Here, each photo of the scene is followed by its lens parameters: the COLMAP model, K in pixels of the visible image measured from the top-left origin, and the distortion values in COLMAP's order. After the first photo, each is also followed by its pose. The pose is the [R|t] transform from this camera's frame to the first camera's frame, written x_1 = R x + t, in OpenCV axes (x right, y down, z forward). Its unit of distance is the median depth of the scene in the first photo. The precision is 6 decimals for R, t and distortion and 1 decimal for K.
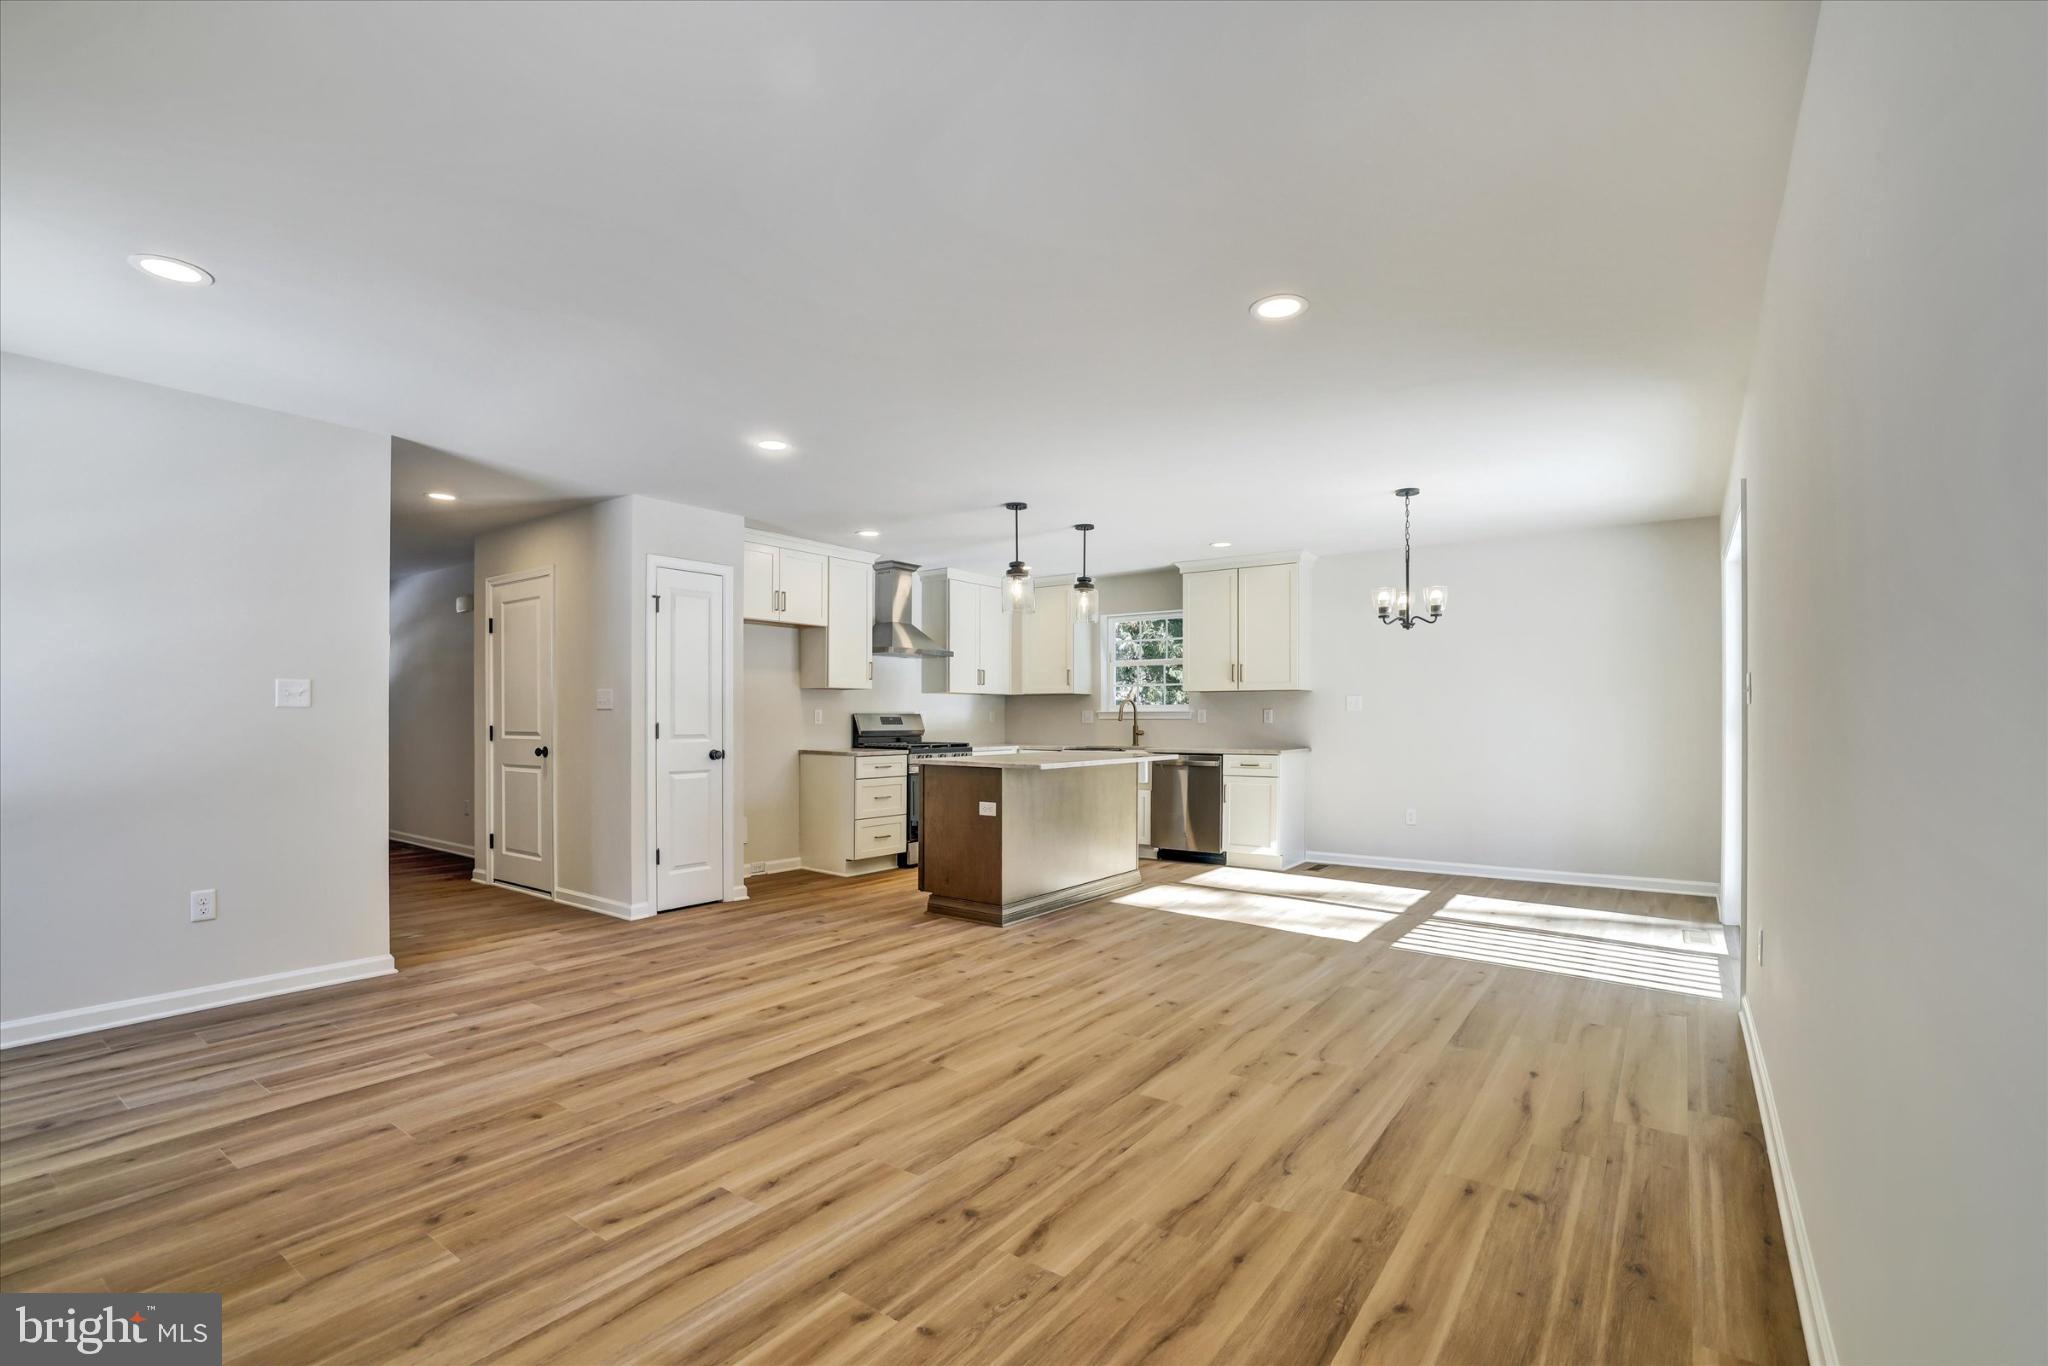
lens RADIAL K [[891.3, 0, 1015.6], [0, 891.3, 720.3], [0, 0, 1]] dist [-0.039942, 0.000158]
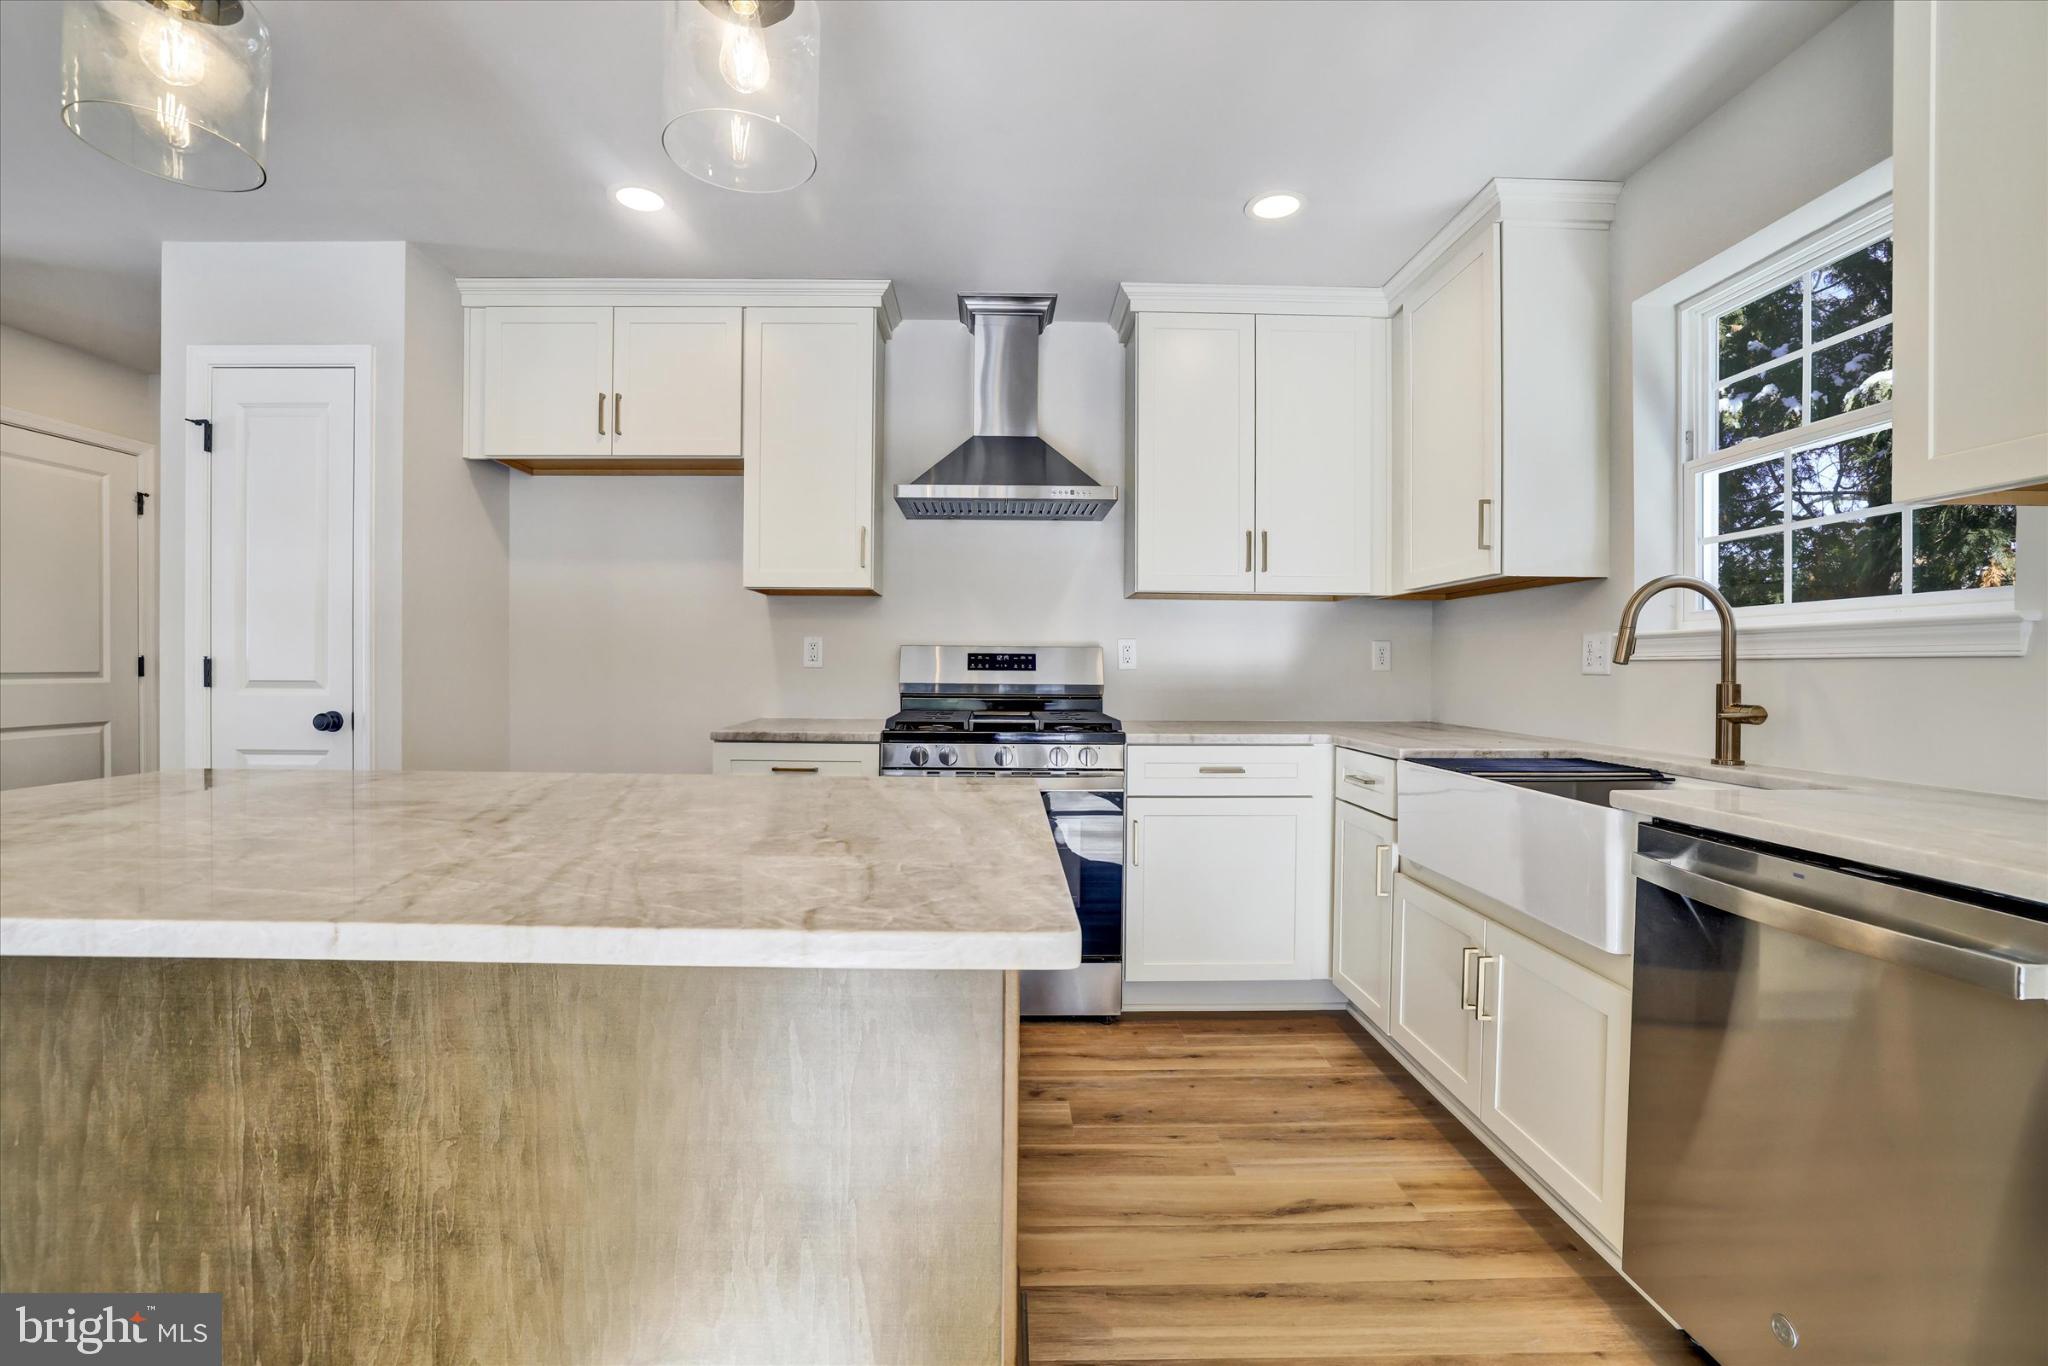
lens RADIAL K [[931.1, 0, 1024.0], [0, 931.1, 683.0], [0, 0, 1]] dist [-0.045517, 0.014261]
pose [[0.593382, 0.019592, -0.804683, 0.485943], [-0.007597, 0.999796, 0.018740, 0.004542], [0.804885, -0.005007, 0.593409, 1.477167]]
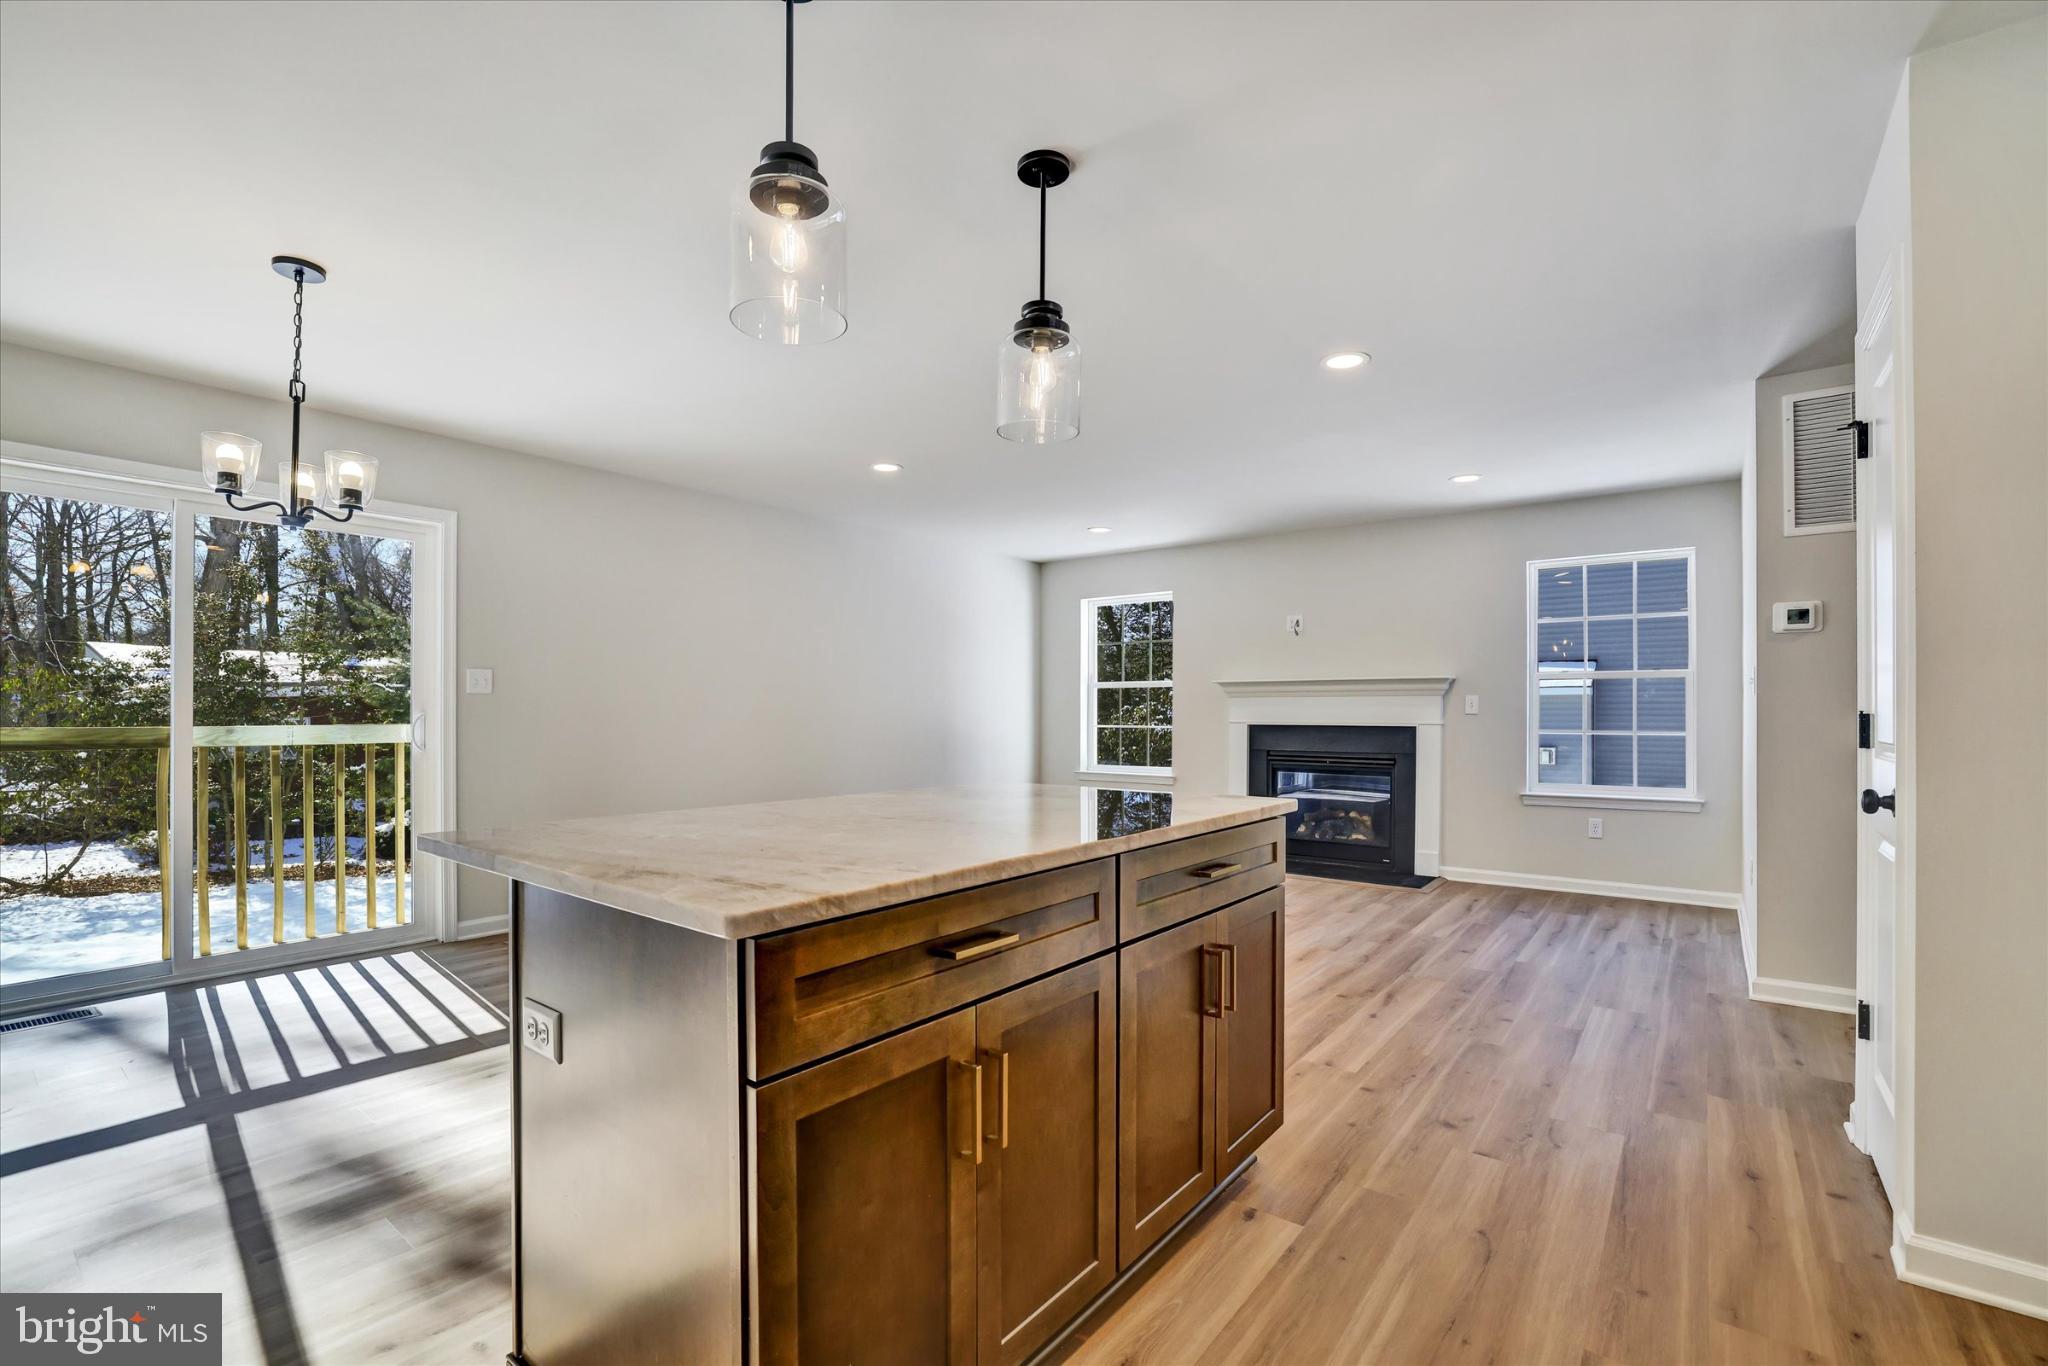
lens RADIAL K [[931.1, 0, 1024.0], [0, 931.1, 683.0], [0, 0, 1]] dist [-0.045517, 0.014261]
pose [[-0.999866, -0.000695, 0.016382, 0.000457], [-0.001237, 0.999451, -0.033112, 0.006163], [-0.016350, -0.033128, -0.999317, 1.998216]]
